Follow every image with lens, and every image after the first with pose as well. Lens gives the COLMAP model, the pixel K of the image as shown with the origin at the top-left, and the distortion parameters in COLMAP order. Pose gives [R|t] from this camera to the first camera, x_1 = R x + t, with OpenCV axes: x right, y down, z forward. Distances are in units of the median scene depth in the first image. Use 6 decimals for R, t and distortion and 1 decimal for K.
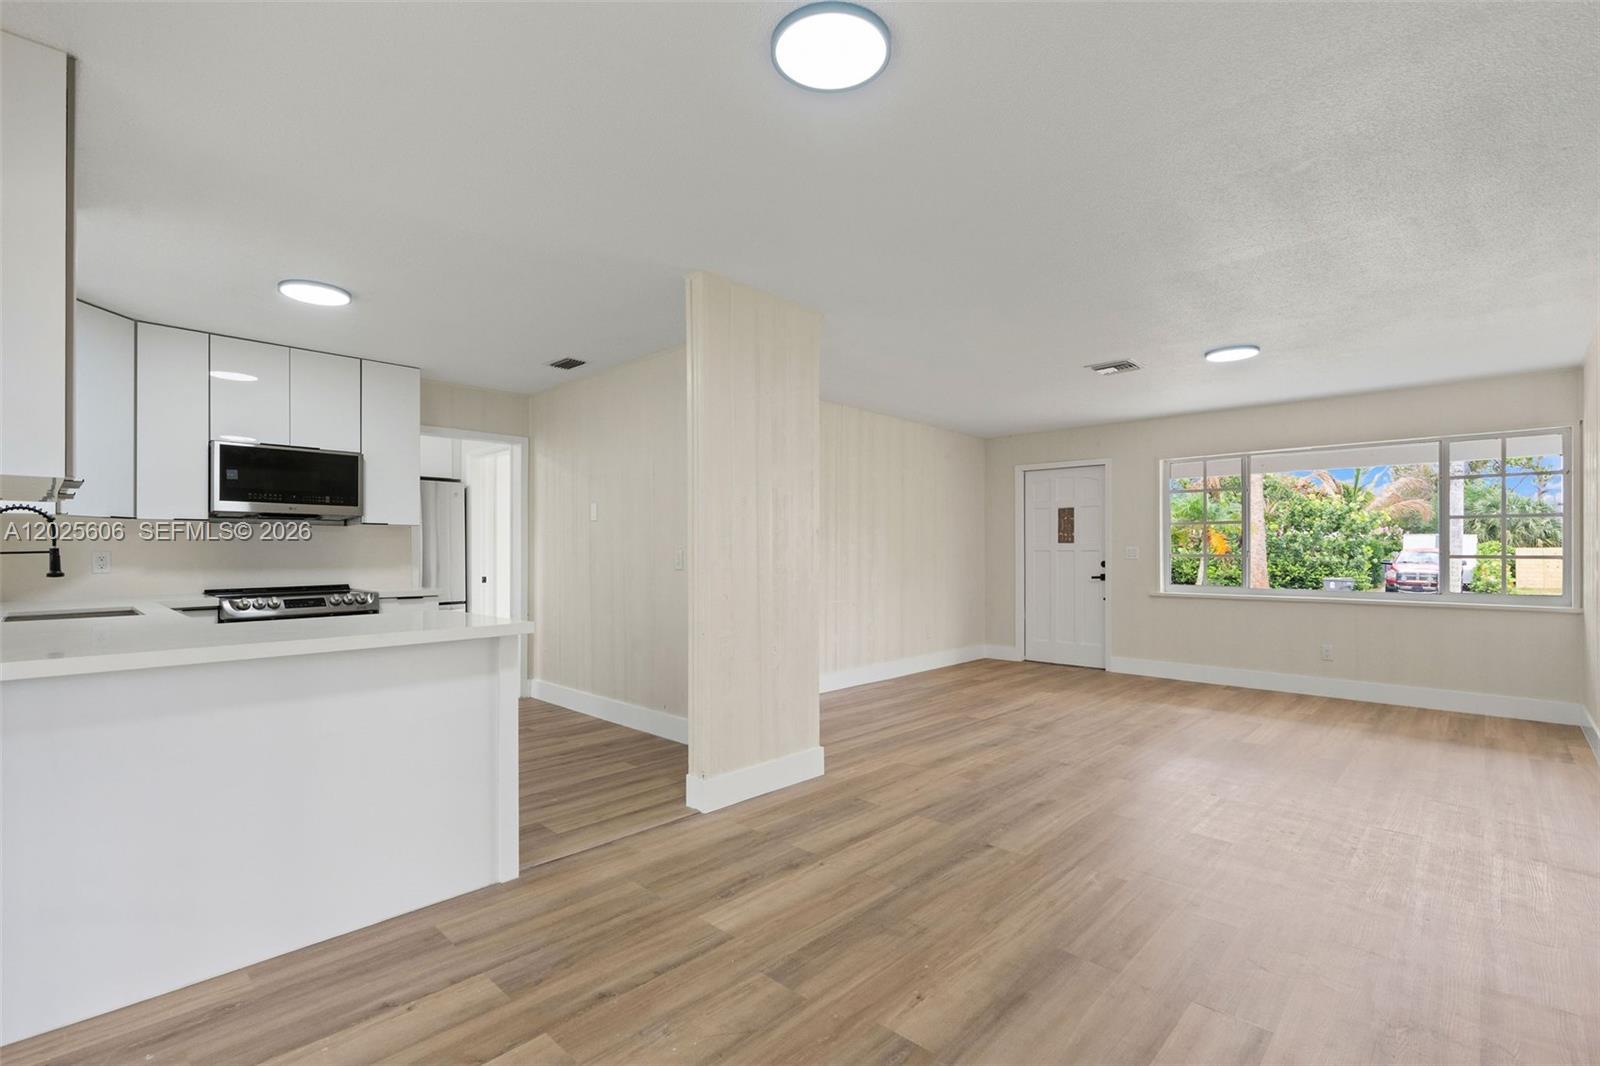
lens RADIAL K [[718.4, 0, 798.4], [0, 718.4, 549.3], [0, 0, 1]] dist [-0.003770, 0.002184]
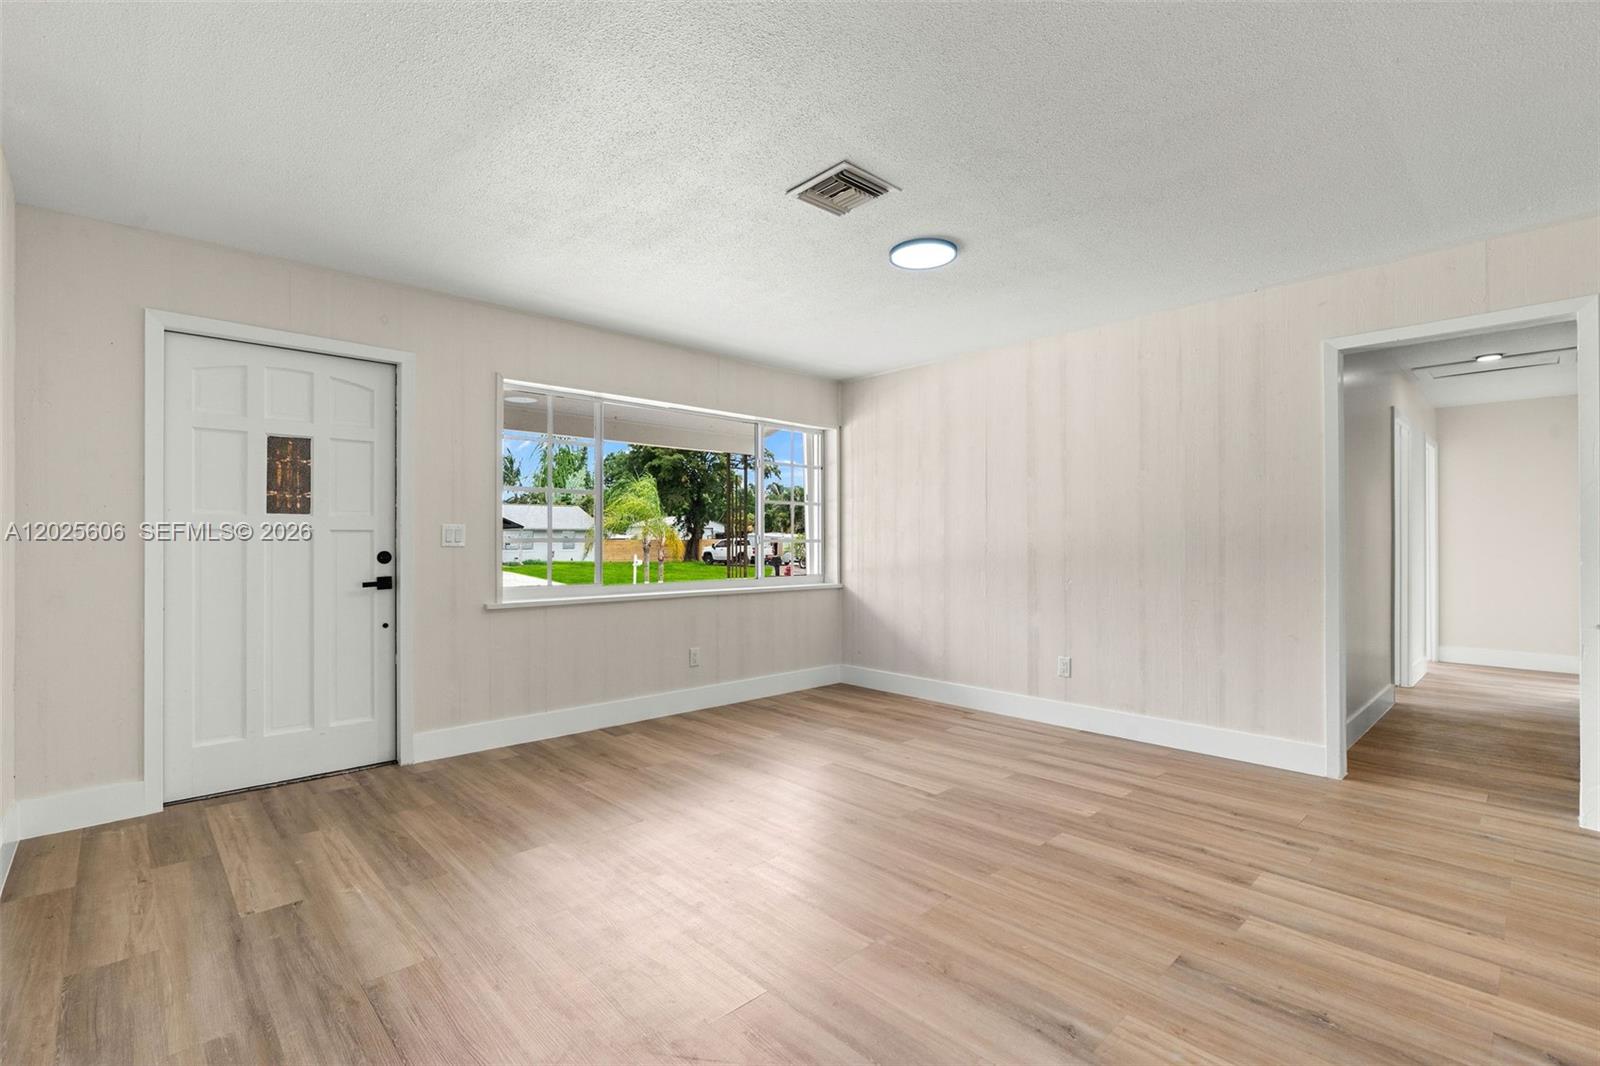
lens RADIAL K [[718.4, 0, 770.0], [0, 718.4, 538.0], [0, 0, 1]] dist [-0.003770, 0.002184]
pose [[0.058796, 0.009809, 0.998222, -0.112795], [-0.000521, 0.999952, -0.009795, 0.018845], [-0.998270, 0.000056, 0.058798, 1.109452]]
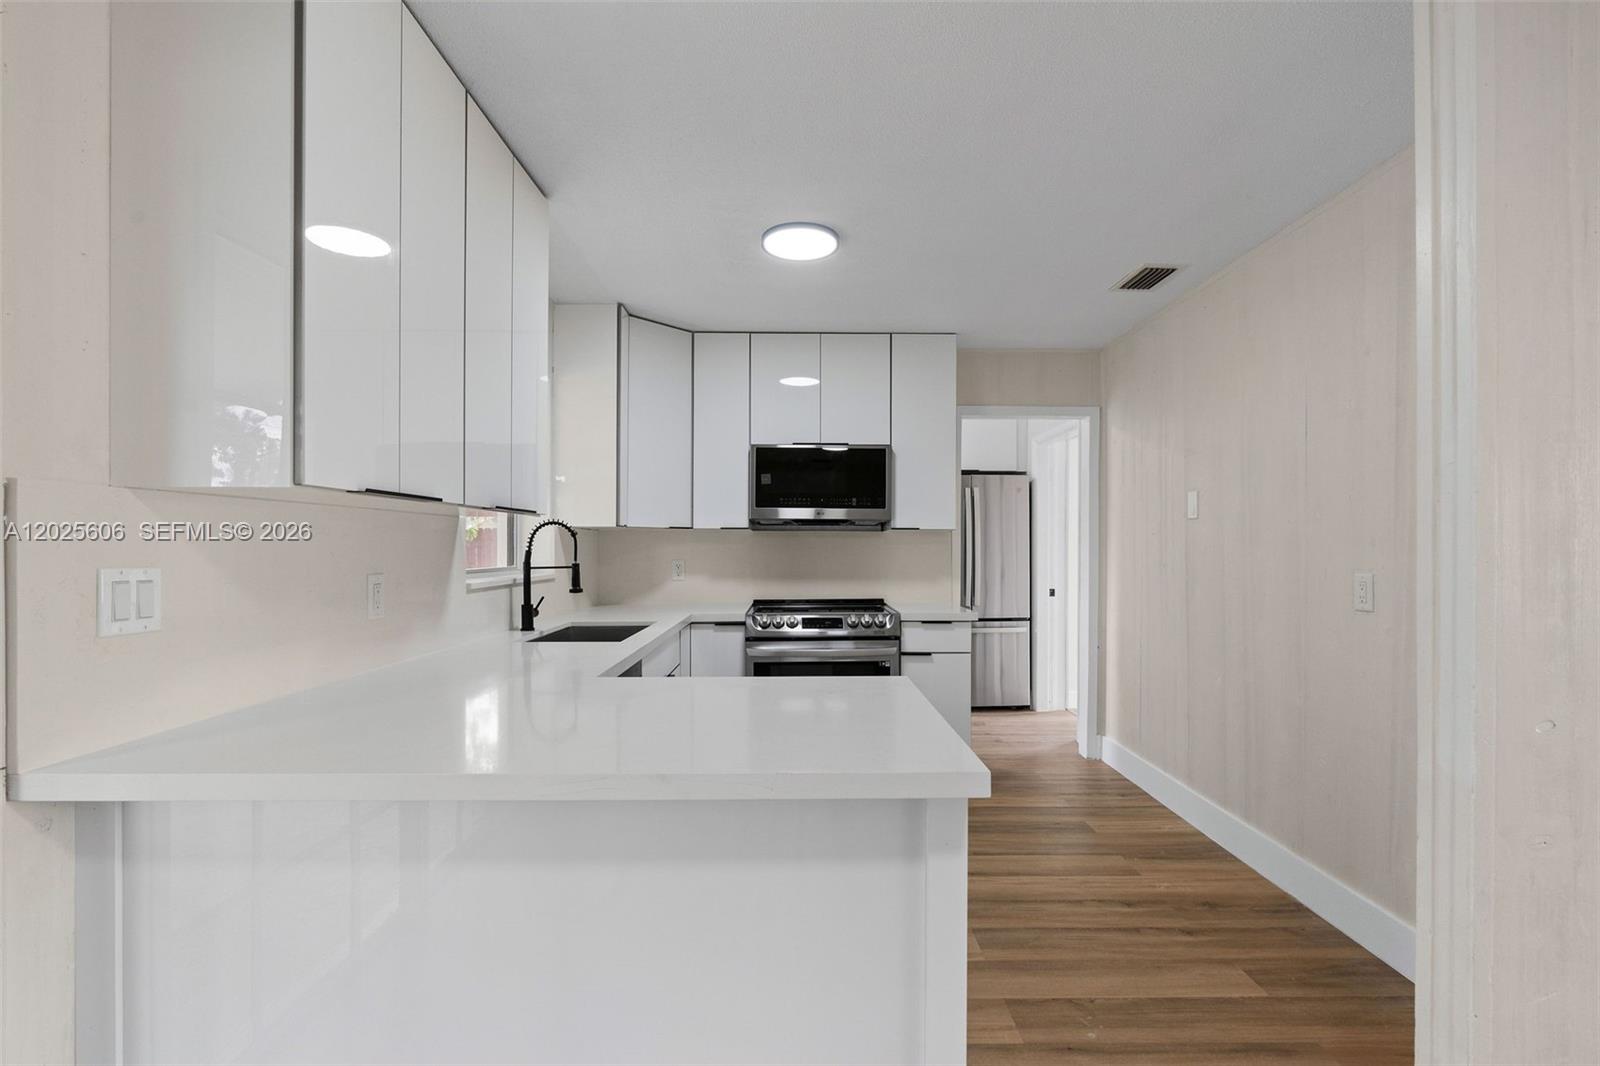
lens RADIAL K [[718.4, 0, 802.8], [0, 718.4, 544.5], [0, 0, 1]] dist [-0.003770, 0.002184]
pose [[0.696433, 0.004515, -0.717608, -0.079985], [-0.003977, 0.999989, 0.002432, -0.020421], [0.717611, 0.001161, 0.696443, 0.360129]]
